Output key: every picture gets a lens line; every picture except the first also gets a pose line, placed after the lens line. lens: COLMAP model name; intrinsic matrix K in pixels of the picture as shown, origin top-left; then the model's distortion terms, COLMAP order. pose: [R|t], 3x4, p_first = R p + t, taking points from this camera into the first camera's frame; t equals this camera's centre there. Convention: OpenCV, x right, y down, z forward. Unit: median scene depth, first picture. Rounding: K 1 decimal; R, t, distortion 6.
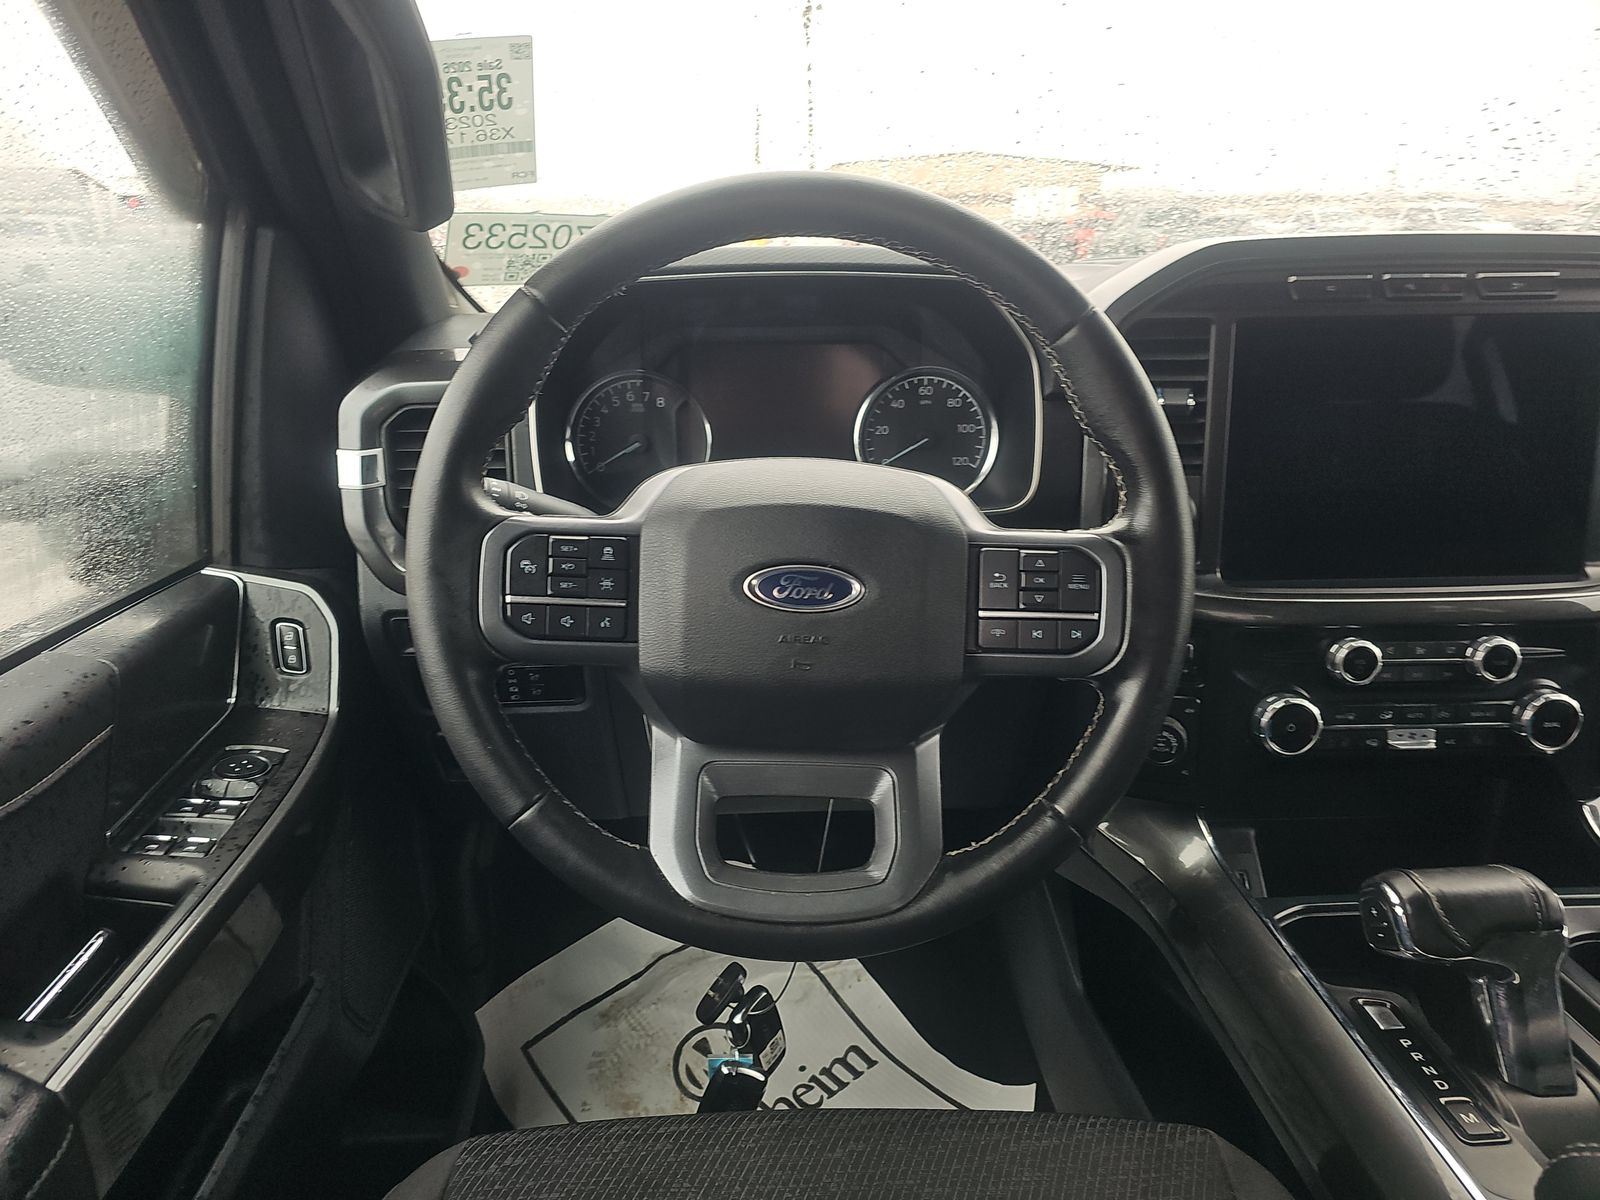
lens RADIAL K [[1044.4, 0, 785.2], [0, 1044.4, 599.9], [0, 0, 1]] dist [0.010625, -0.023273]
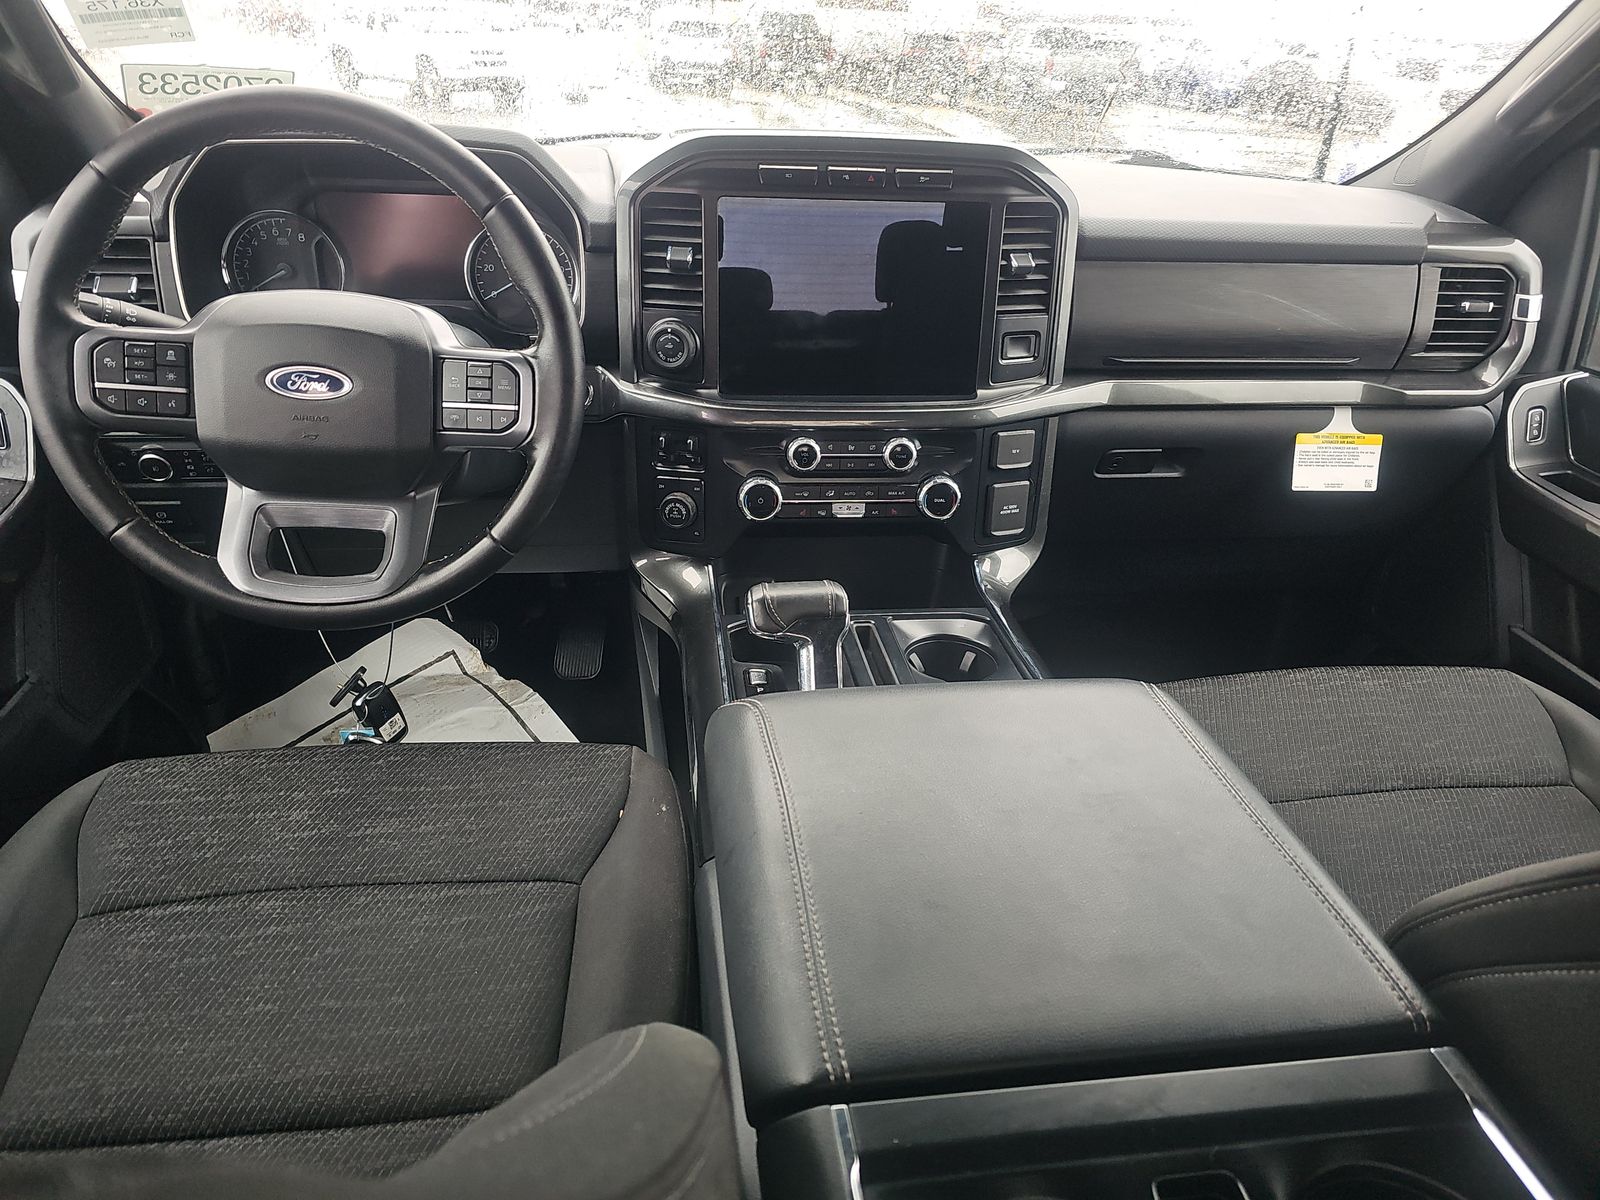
lens RADIAL K [[1044.4, 0, 817.8], [0, 1044.4, 600.2], [0, 0, 1]] dist [0.010625, -0.023273]
pose [[0.992667, 0.003956, 0.120812, 0.397055], [-0.023329, 0.986943, 0.159369, 0.028384], [-0.118604, -0.161019, 0.979799, -0.424122]]
